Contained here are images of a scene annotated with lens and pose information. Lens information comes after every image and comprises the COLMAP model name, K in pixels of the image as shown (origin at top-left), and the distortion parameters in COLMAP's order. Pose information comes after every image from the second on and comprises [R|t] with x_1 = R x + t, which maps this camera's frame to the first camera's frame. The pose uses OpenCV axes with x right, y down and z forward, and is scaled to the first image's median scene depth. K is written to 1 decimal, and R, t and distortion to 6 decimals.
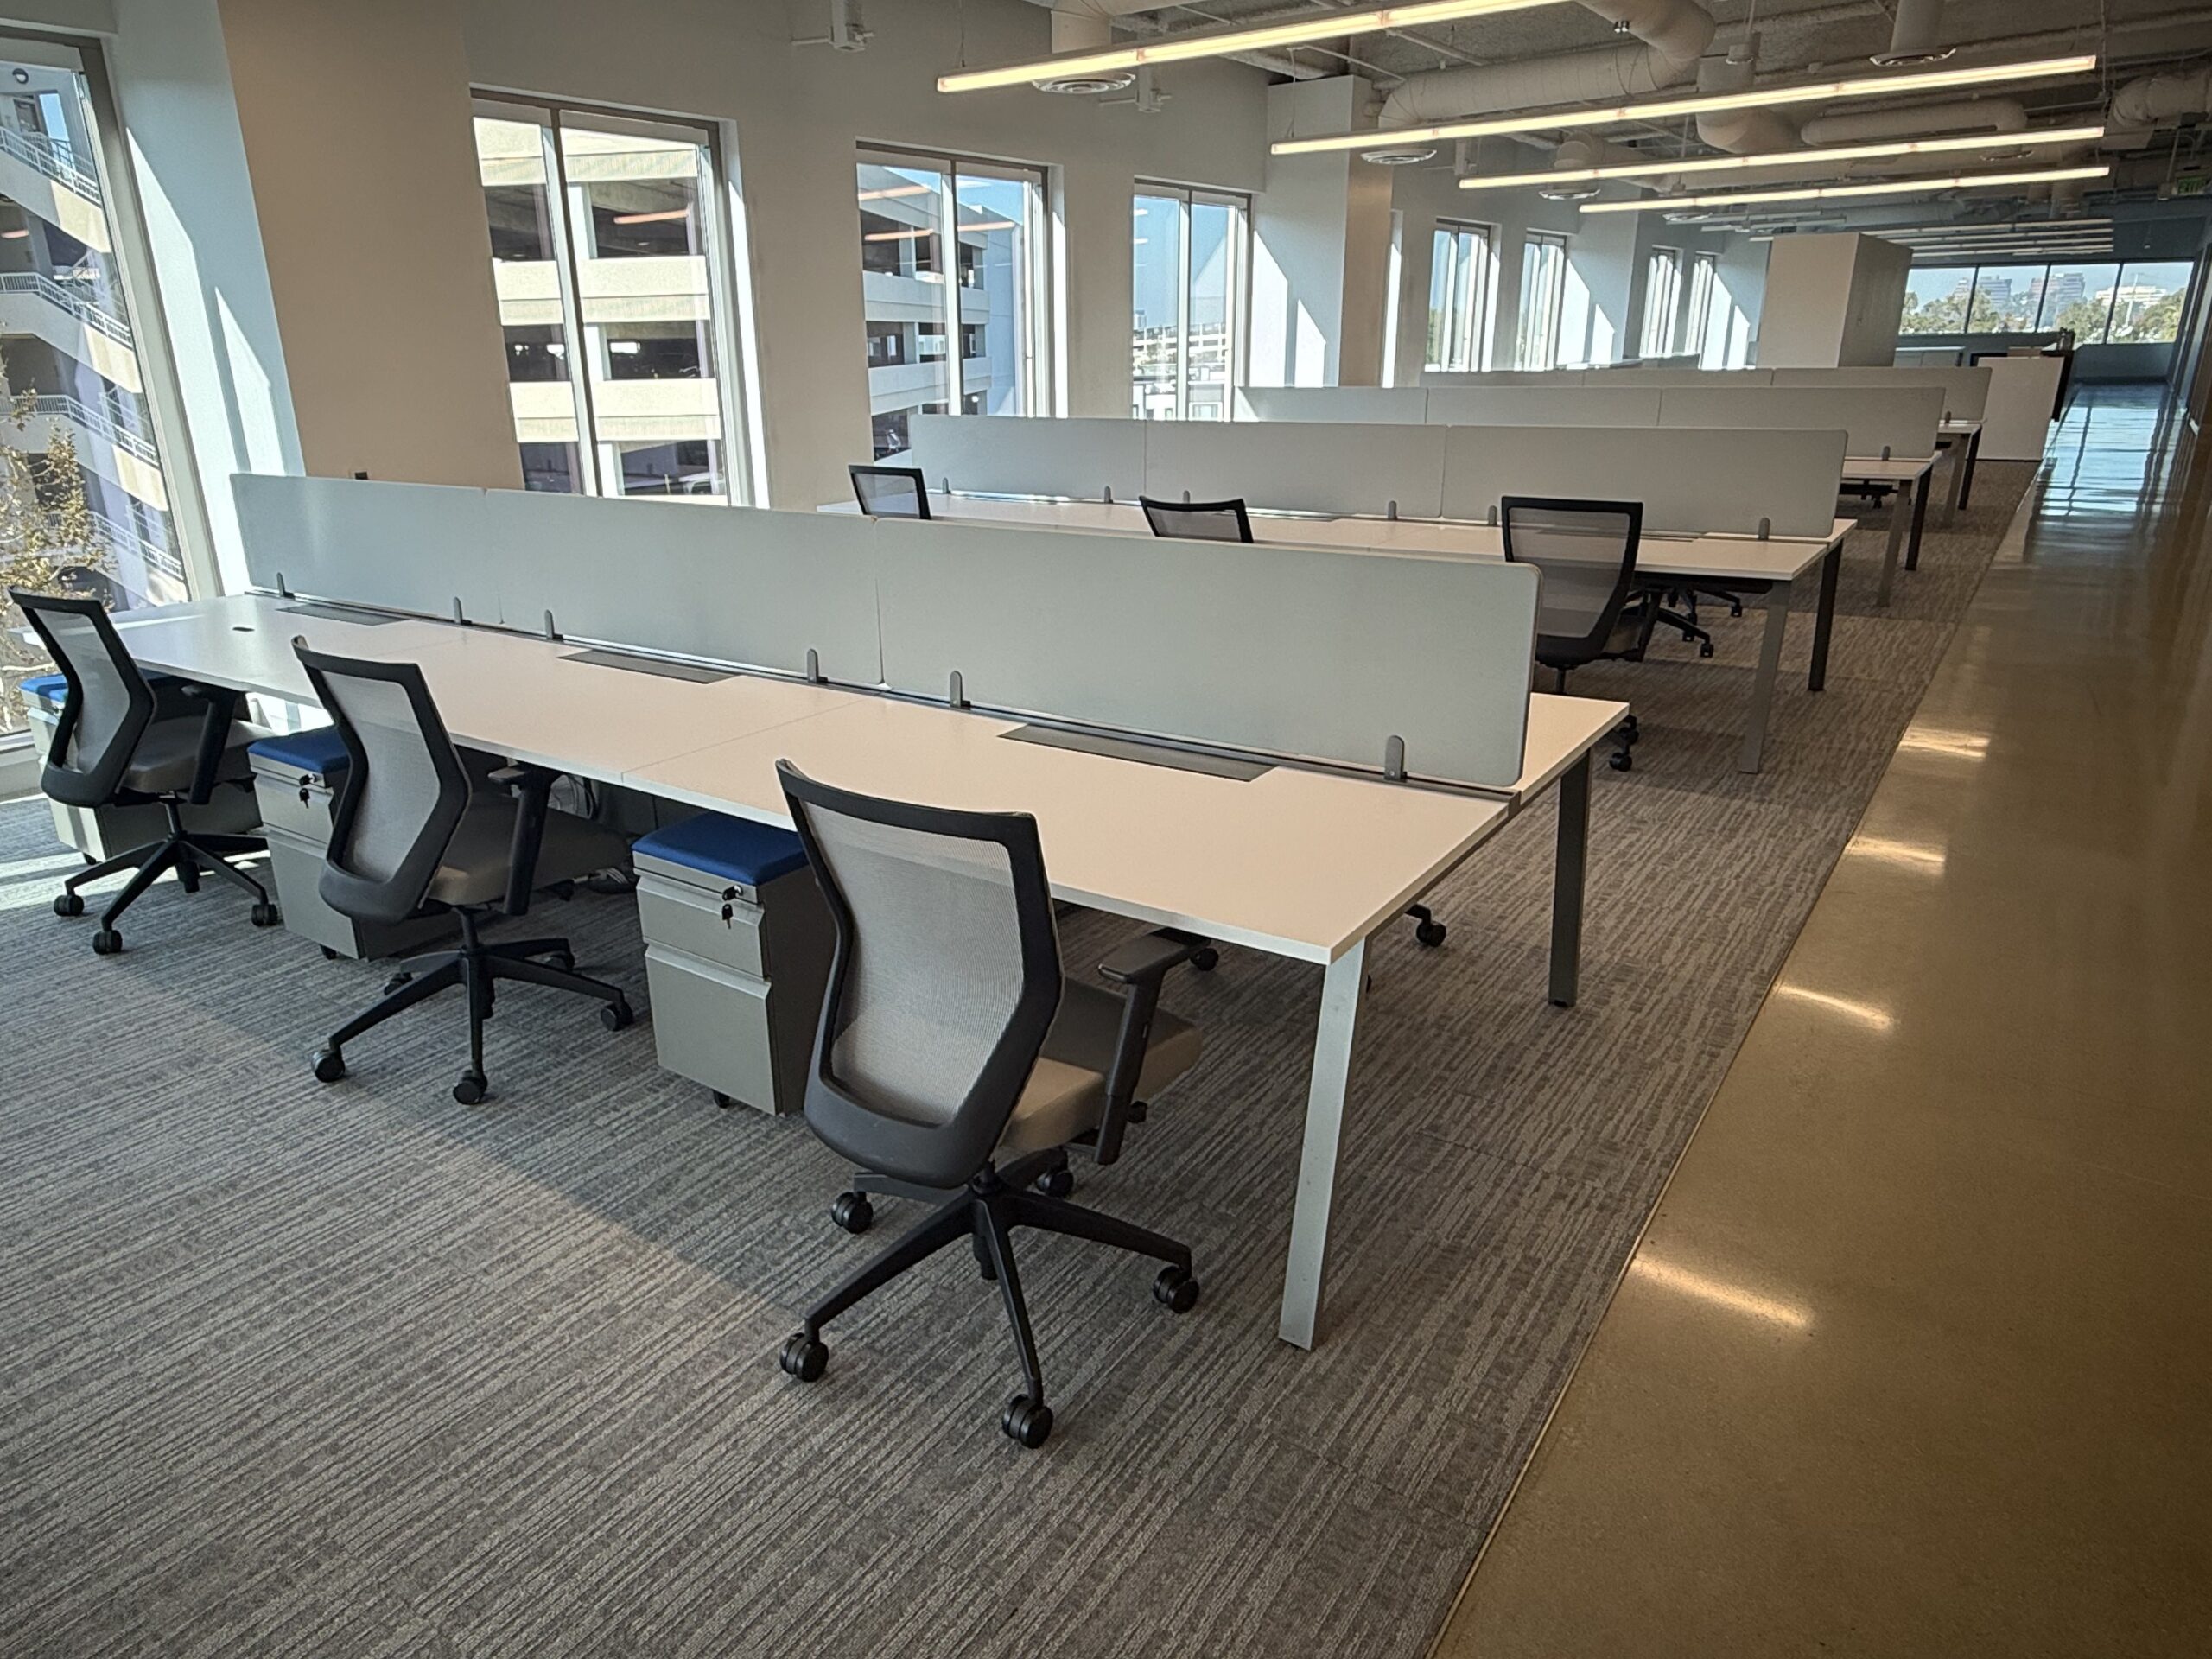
lens RADIAL K [[1415.0, 0, 1096.8], [0, 1415.0, 832.2], [0, 0, 1]] dist [-0.011438, -0.004105]
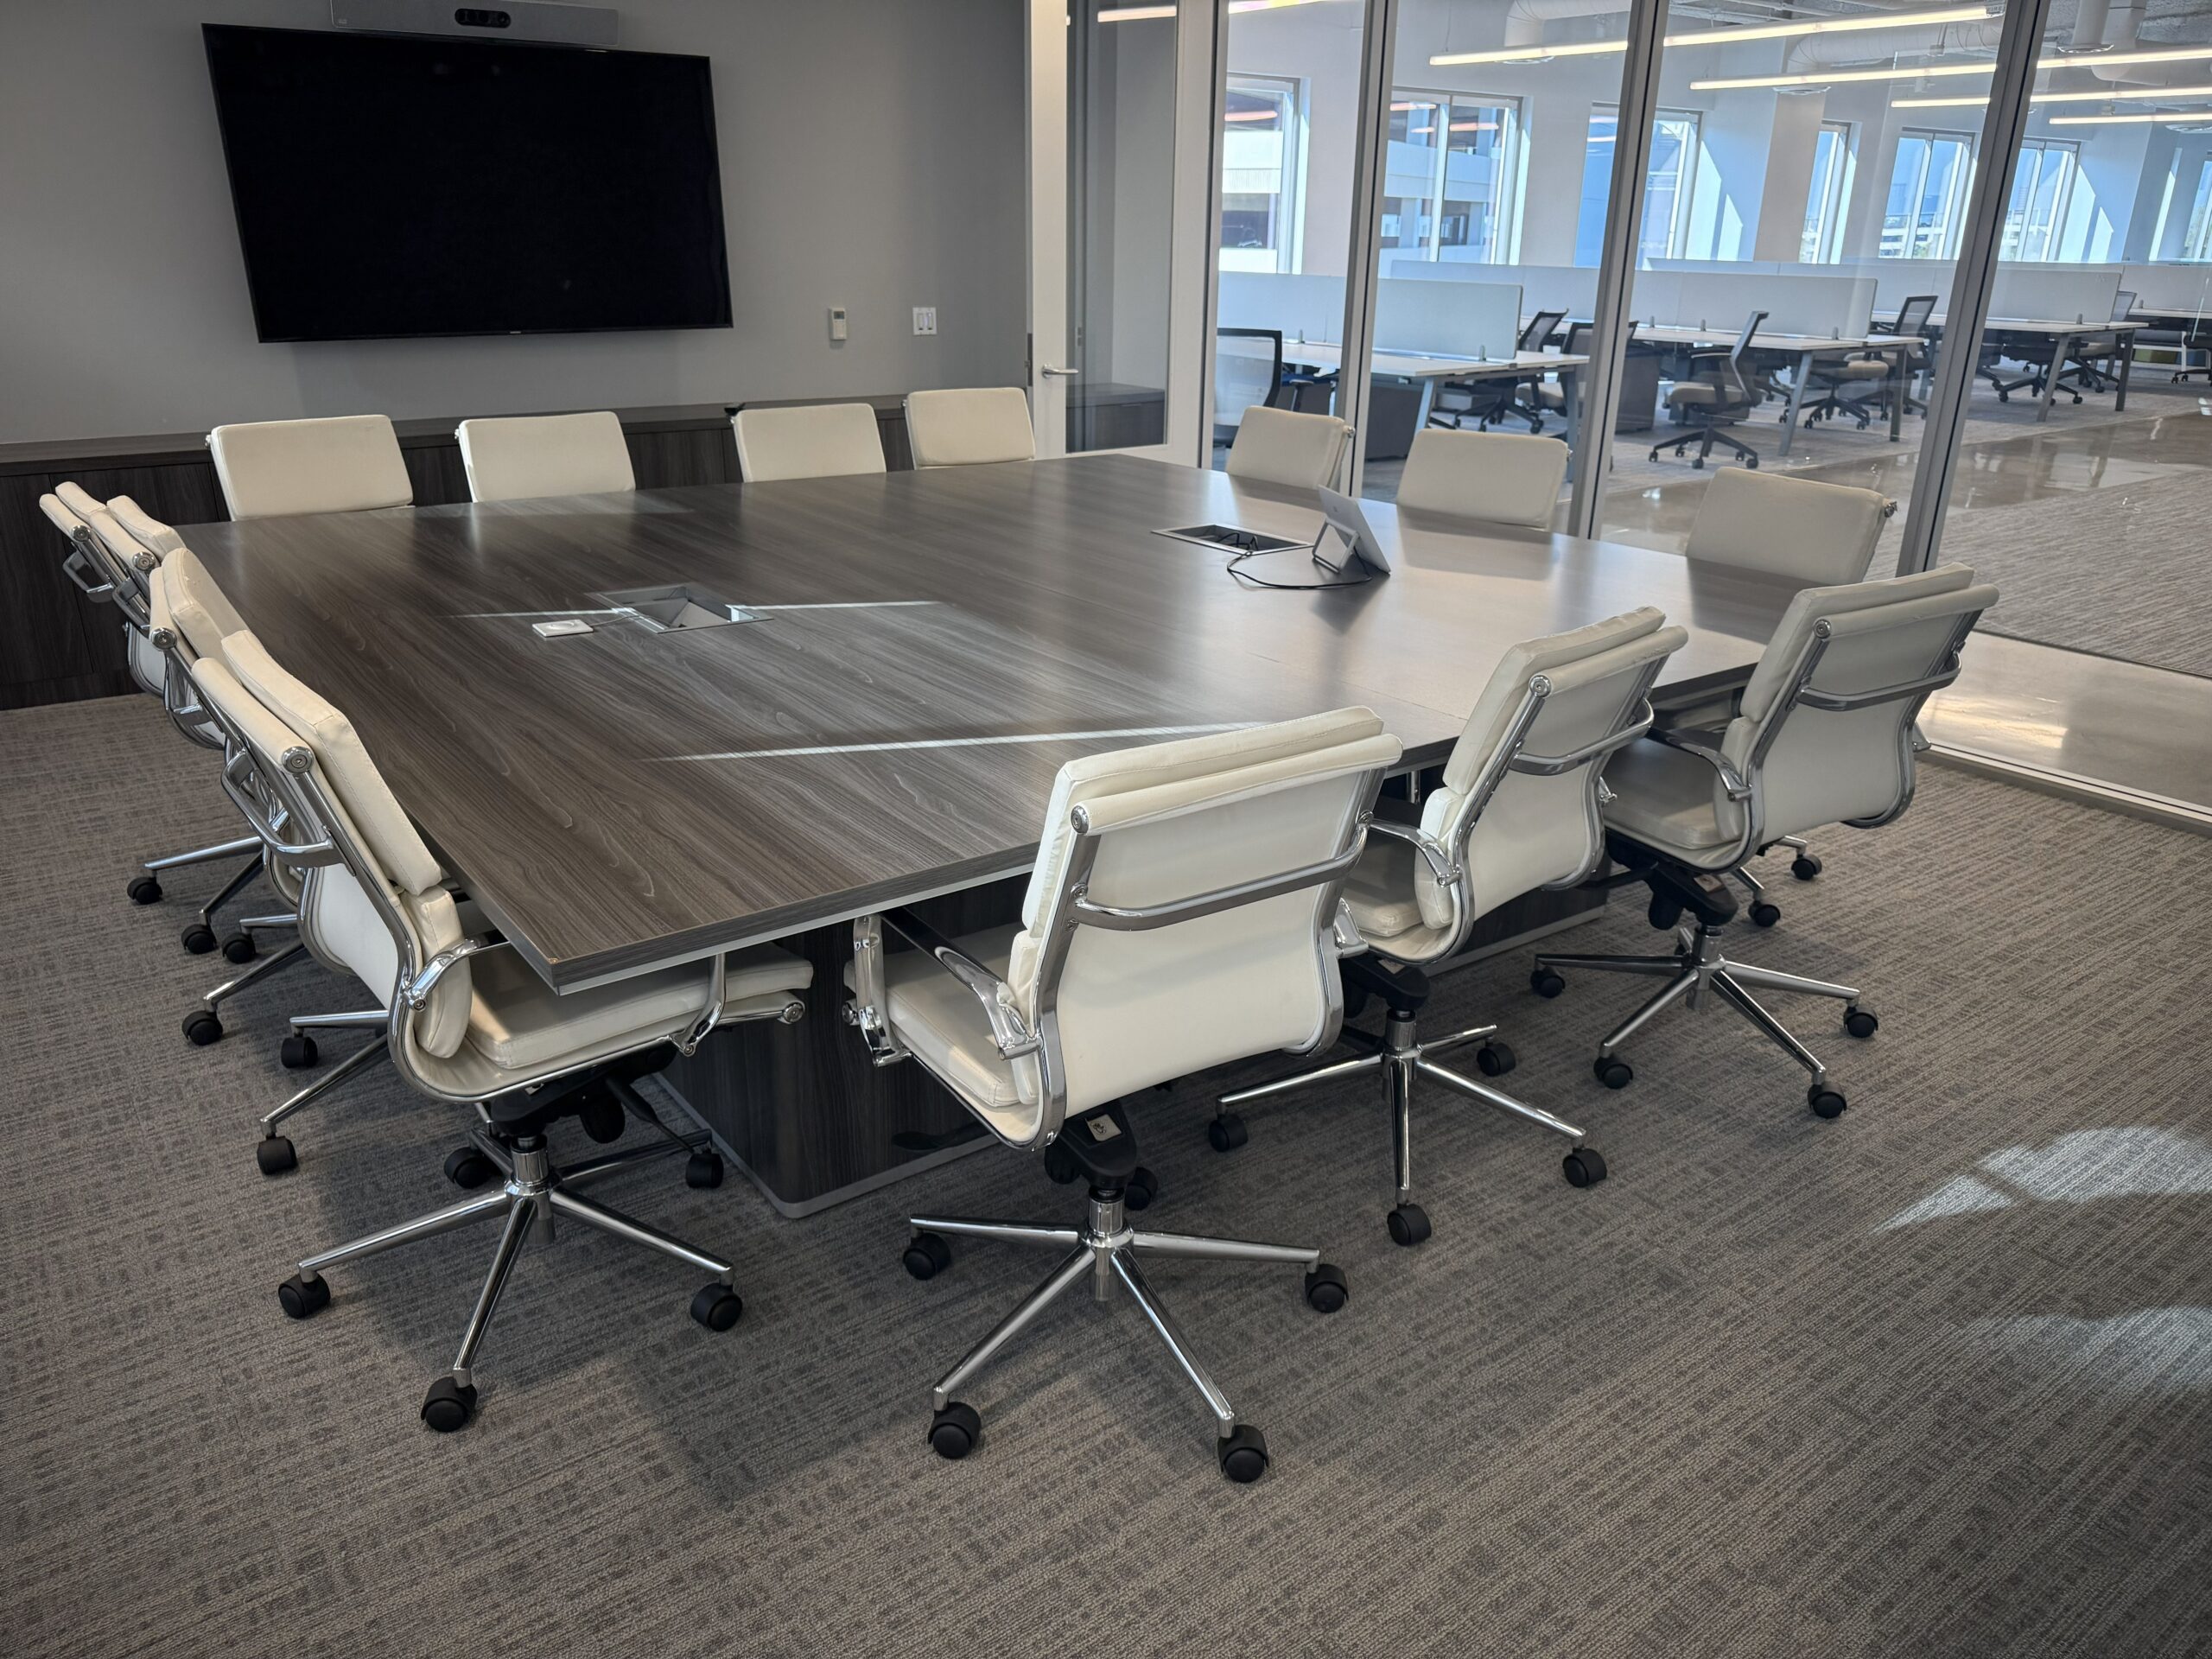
lens RADIAL K [[1600.5, 0, 1111.7], [0, 1600.5, 826.0], [0, 0, 1]] dist [0.053000, -0.060698]
pose [[0.938643, 0.157795, -0.306676, 0.153723], [-0.150848, 0.987468, 0.046383, 0.212085], [0.310152, 0.002724, 0.950683, -0.581154]]
